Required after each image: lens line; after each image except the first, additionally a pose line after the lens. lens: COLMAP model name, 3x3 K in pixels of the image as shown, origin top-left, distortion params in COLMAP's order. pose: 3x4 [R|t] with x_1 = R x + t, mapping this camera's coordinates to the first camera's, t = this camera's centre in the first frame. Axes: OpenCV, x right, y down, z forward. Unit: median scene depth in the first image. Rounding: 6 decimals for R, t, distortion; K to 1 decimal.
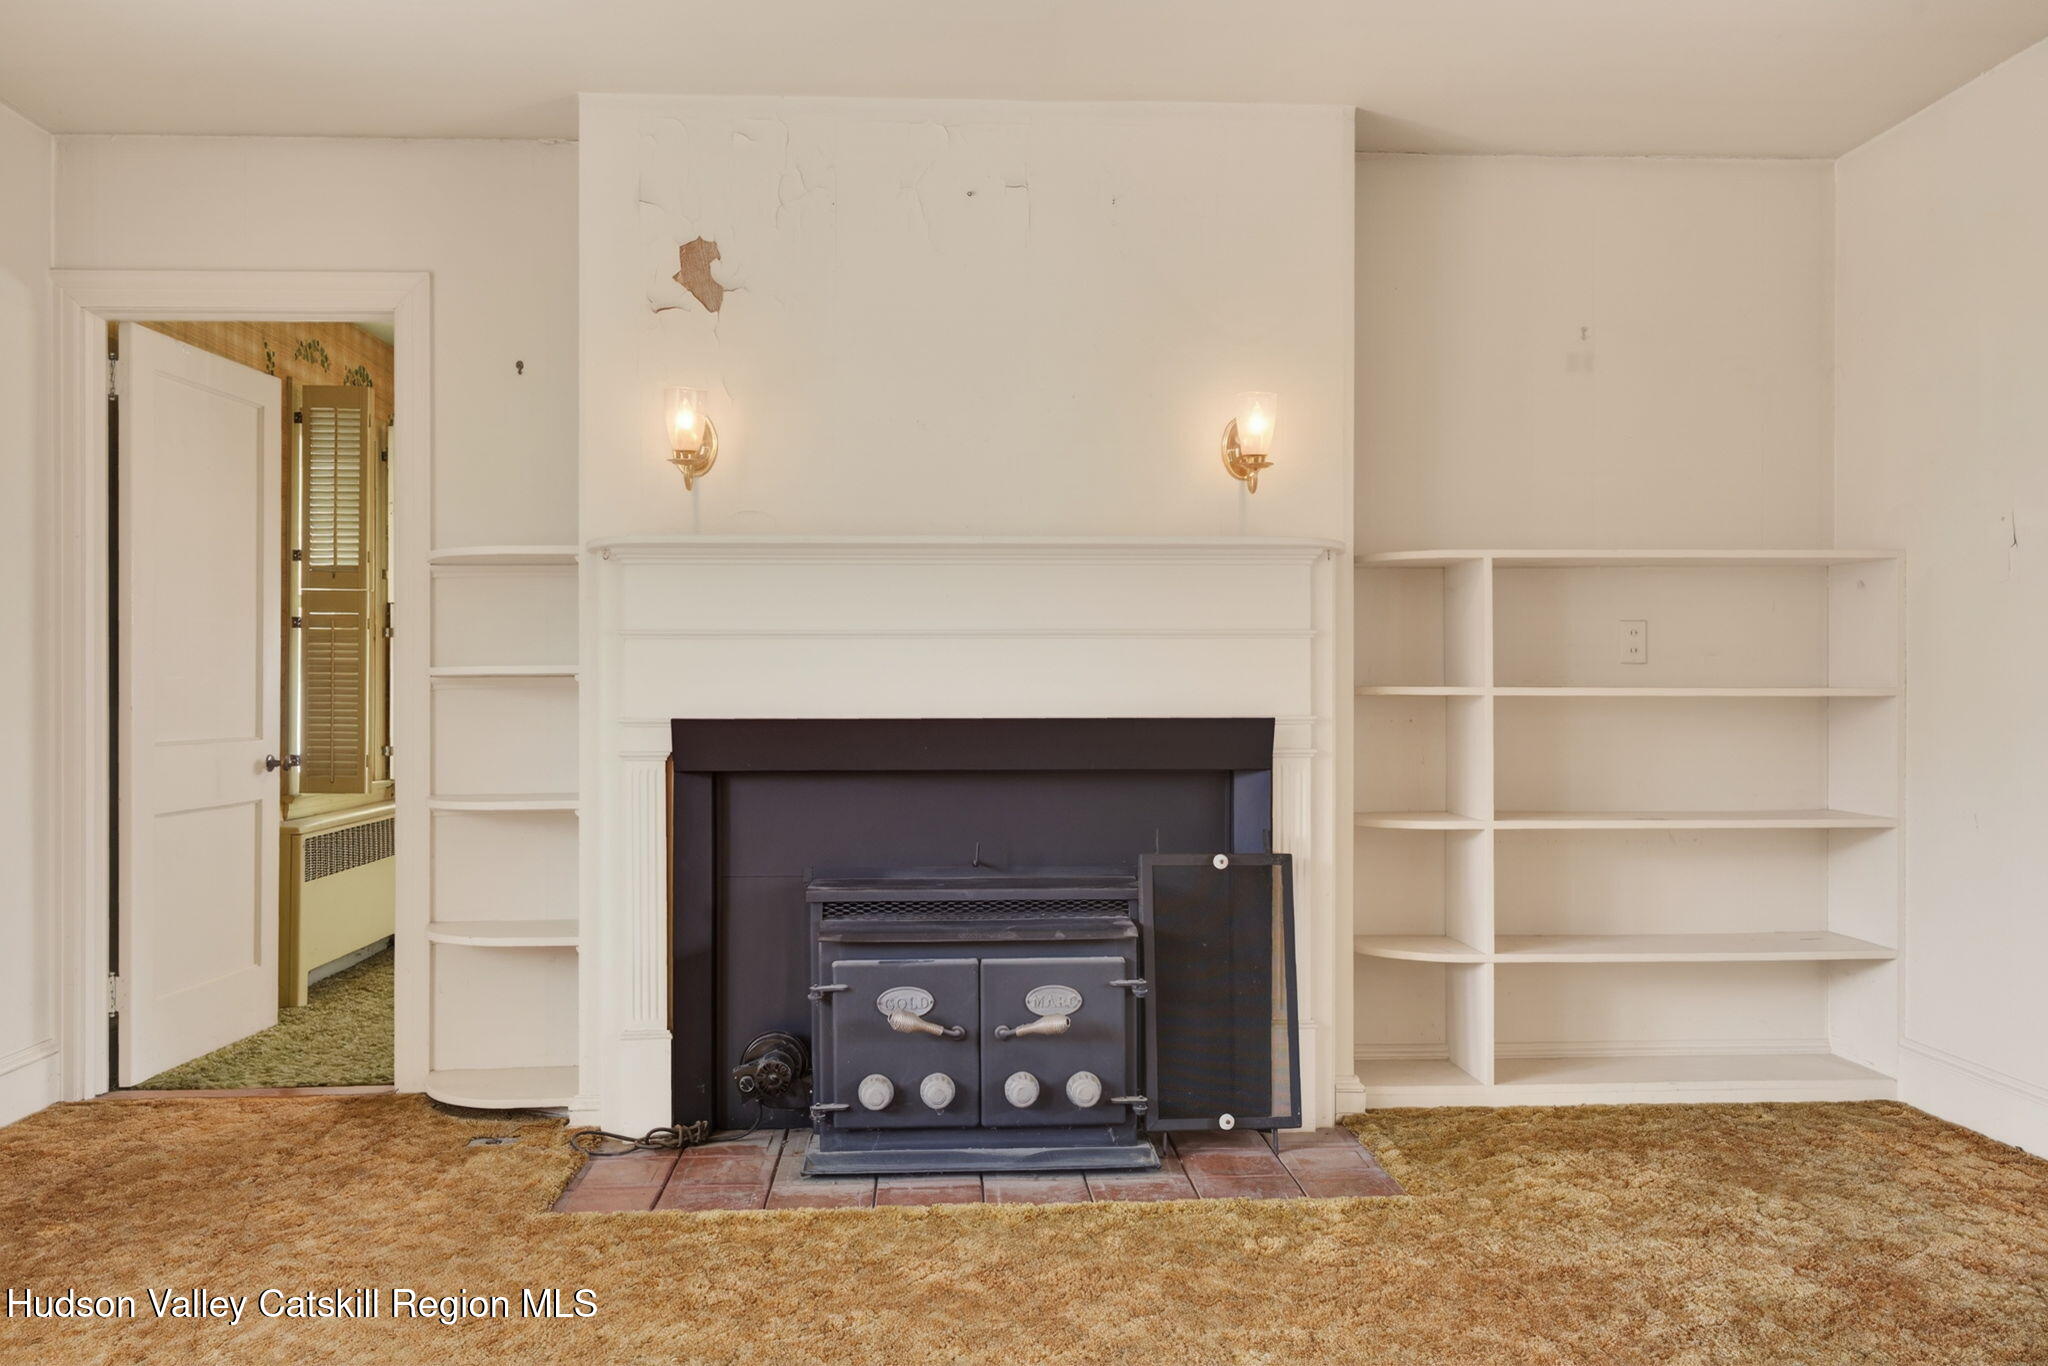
lens RADIAL K [[1558.7, 0, 1024.0], [0, 1558.7, 683.0], [0, 0, 1]] dist [0.000831, 0.007627]
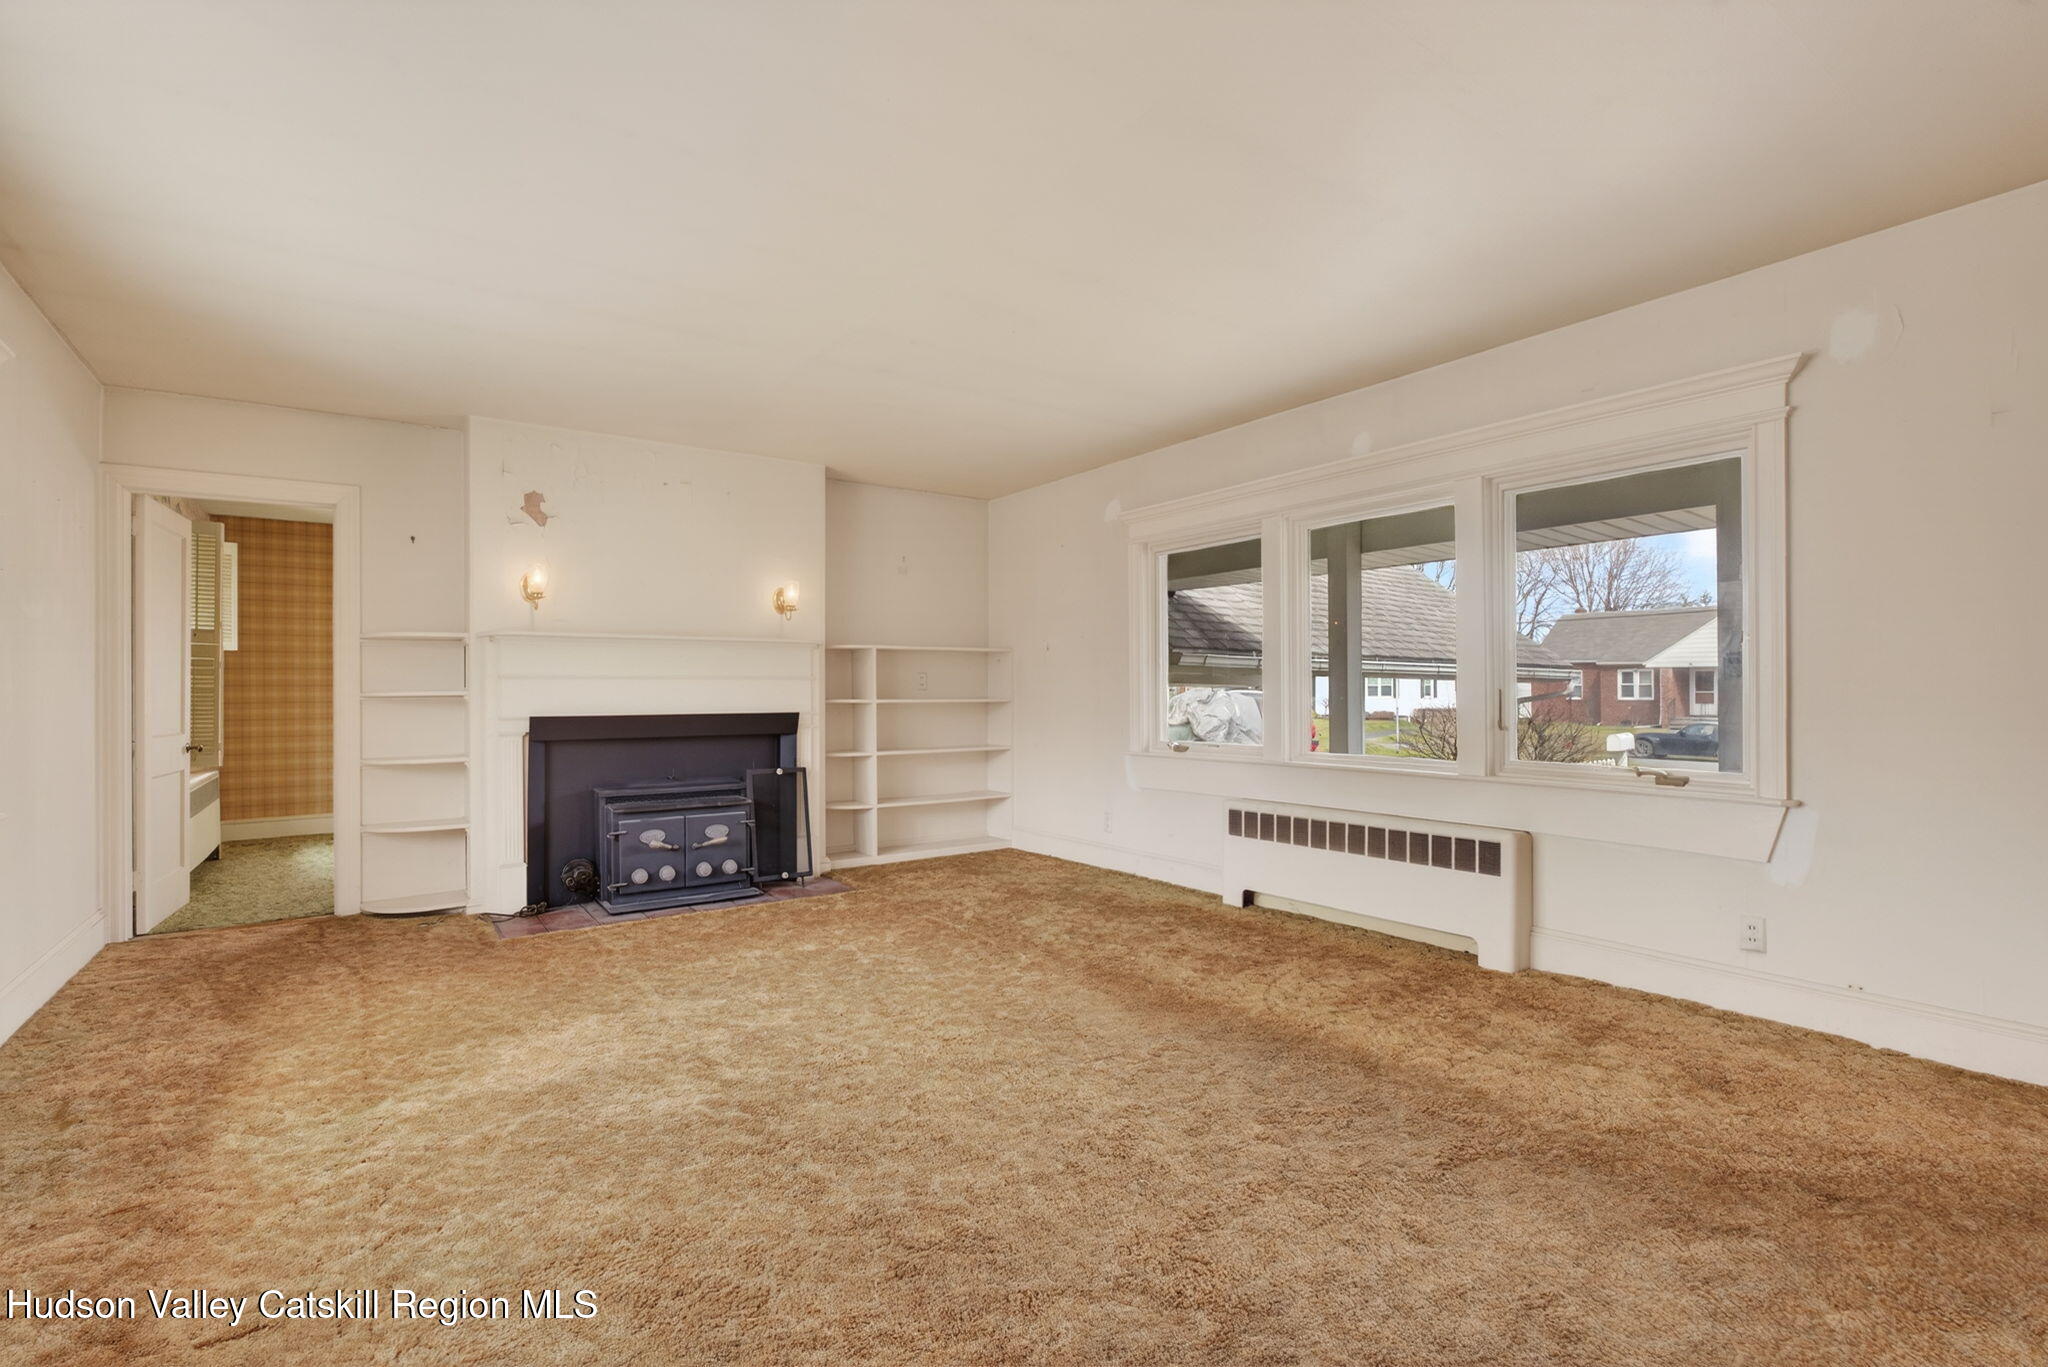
lens RADIAL K [[923.2, 0, 1024.0], [0, 923.2, 683.5], [0, 0, 1]] dist [-0.013551, 0.000646]
pose [[0.845442, 0.003021, 0.534059, -0.318331], [0.004019, 0.999920, -0.012019, -0.004438], [-0.534053, 0.012308, 0.845362, -0.426655]]
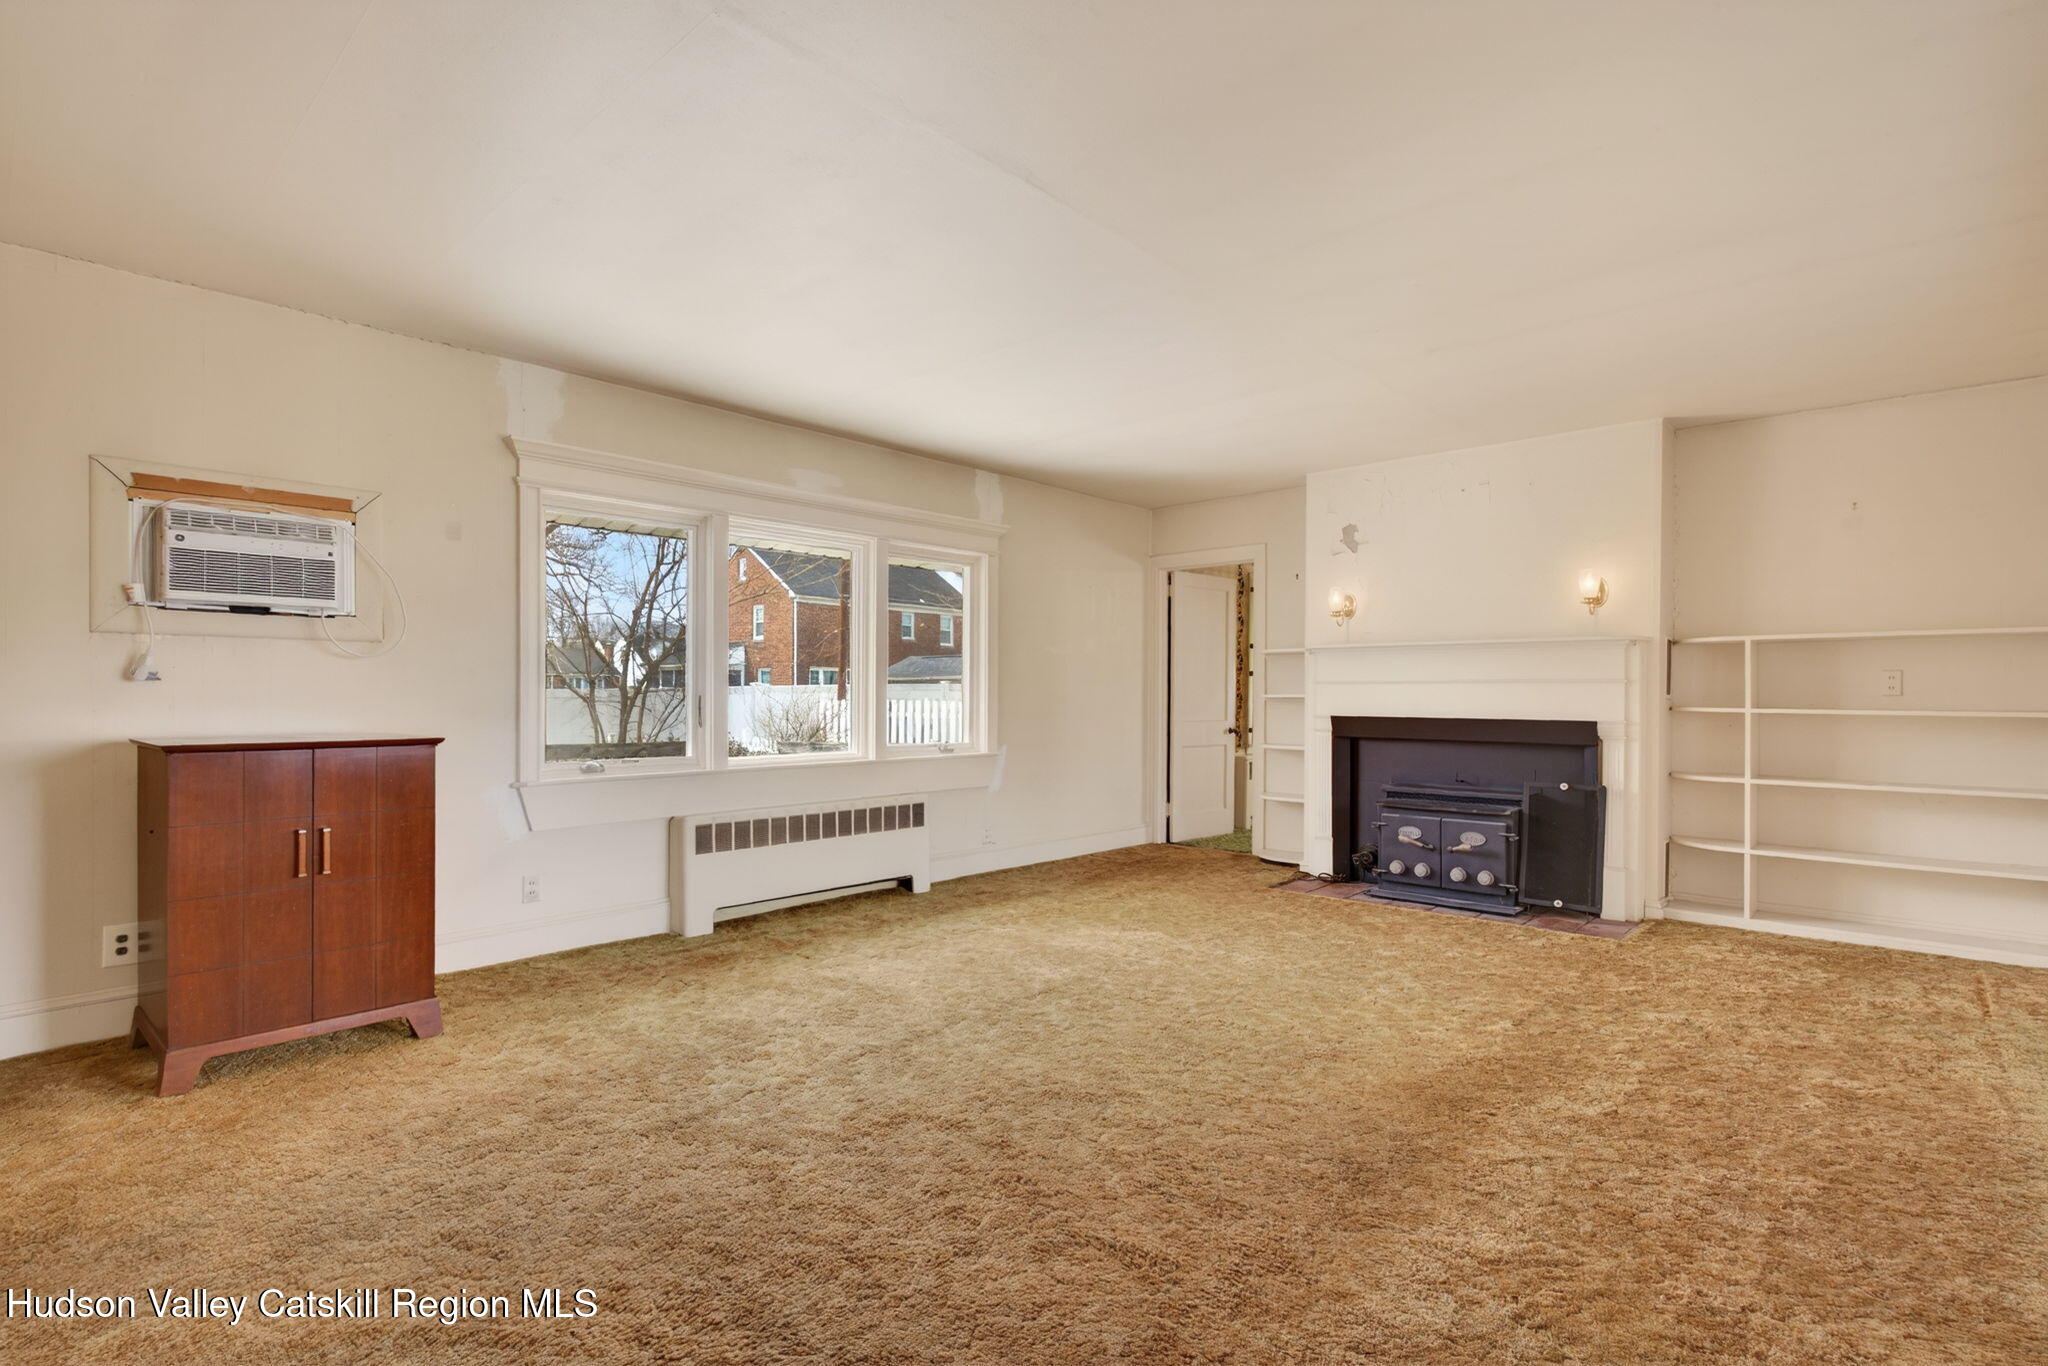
lens RADIAL K [[991.5, 0, 1031.0], [0, 991.5, 692.9], [0, 0, 1]] dist [-0.000328, 0.000173]
pose [[0.706923, 0.004396, -0.707276, 0.566663], [-0.005022, 0.999987, 0.001196, -0.013900], [0.707272, 0.002707, 0.706936, -0.495341]]
